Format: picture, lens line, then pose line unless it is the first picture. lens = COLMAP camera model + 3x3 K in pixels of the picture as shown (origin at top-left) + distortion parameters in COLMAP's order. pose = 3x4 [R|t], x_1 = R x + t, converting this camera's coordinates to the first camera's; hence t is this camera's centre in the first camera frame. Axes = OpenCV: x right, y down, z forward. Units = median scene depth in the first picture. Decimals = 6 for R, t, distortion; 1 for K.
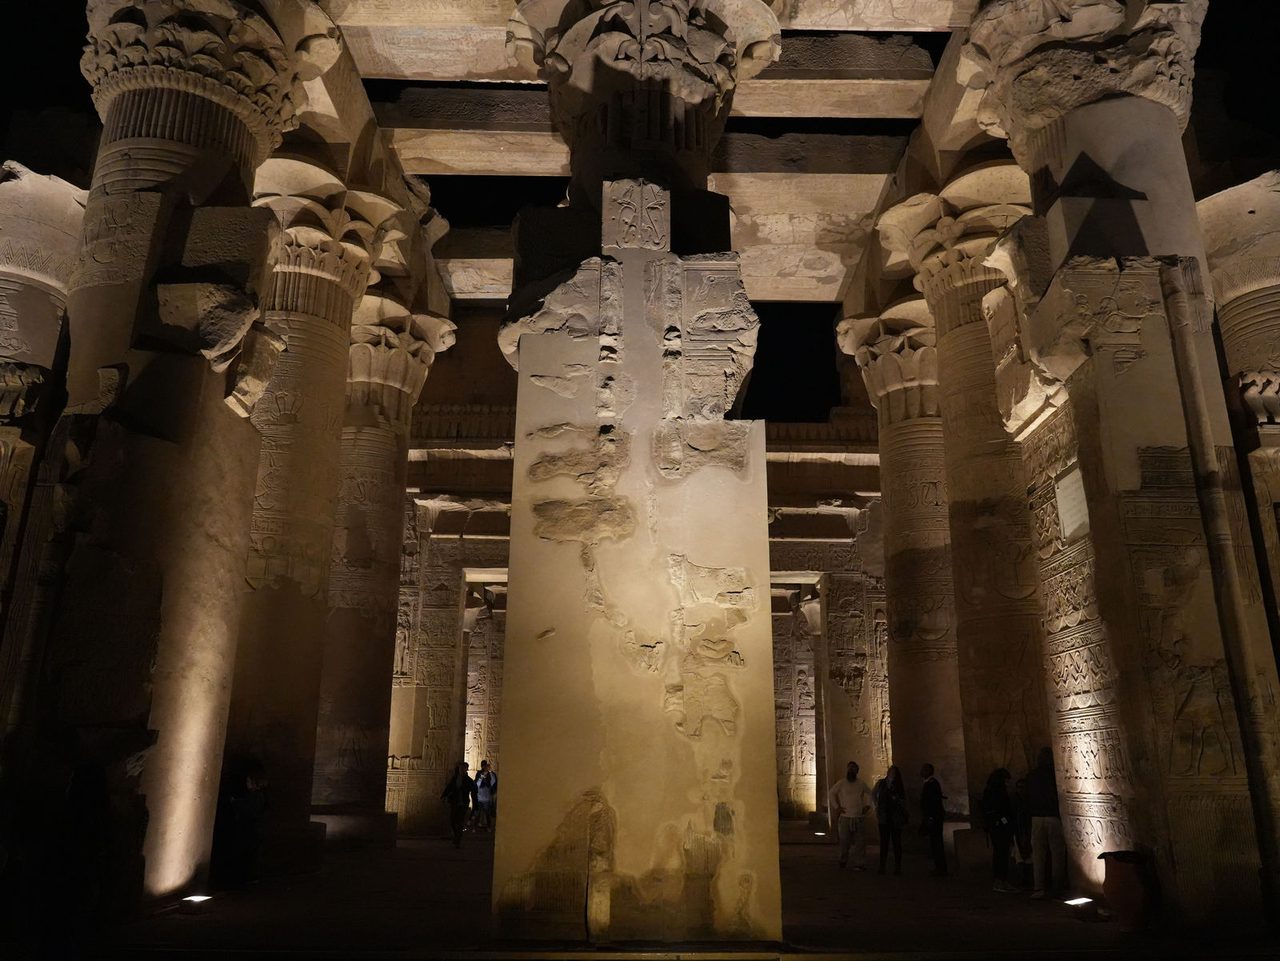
lens RADIAL K [[965.2, 0, 633.2], [0, 965.2, 476.1], [0, 0, 1]] dist [-0.042025, 0.019374]
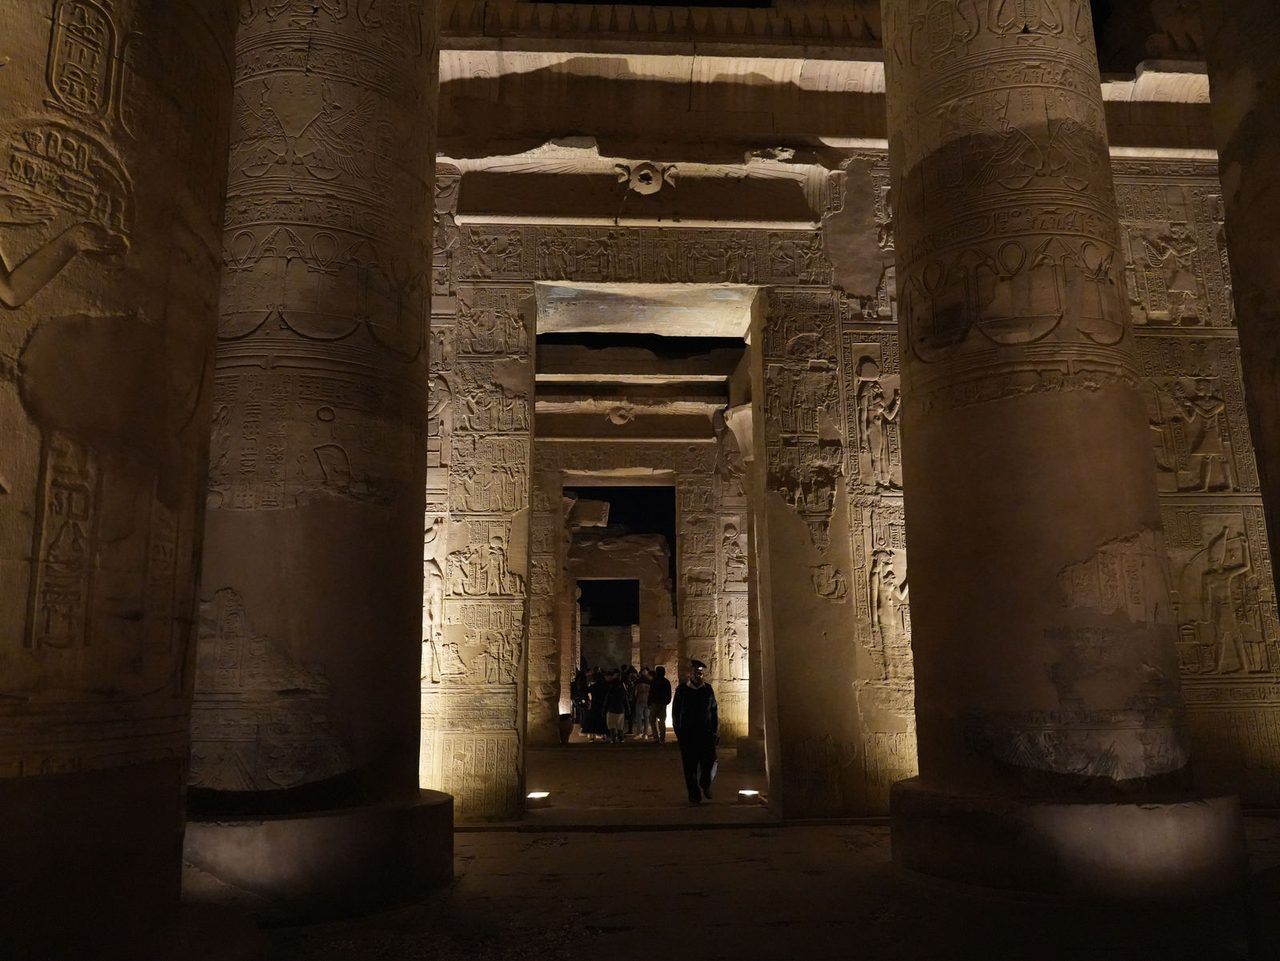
lens RADIAL K [[965.2, 0, 641.0], [0, 965.2, 475.0], [0, 0, 1]] dist [-0.042025, 0.019374]
pose [[0.998086, -0.008541, 0.061252, 0.094808], [0.002894, 0.995783, 0.091695, 0.136806], [-0.061776, -0.091342, 0.993902, 0.445643]]
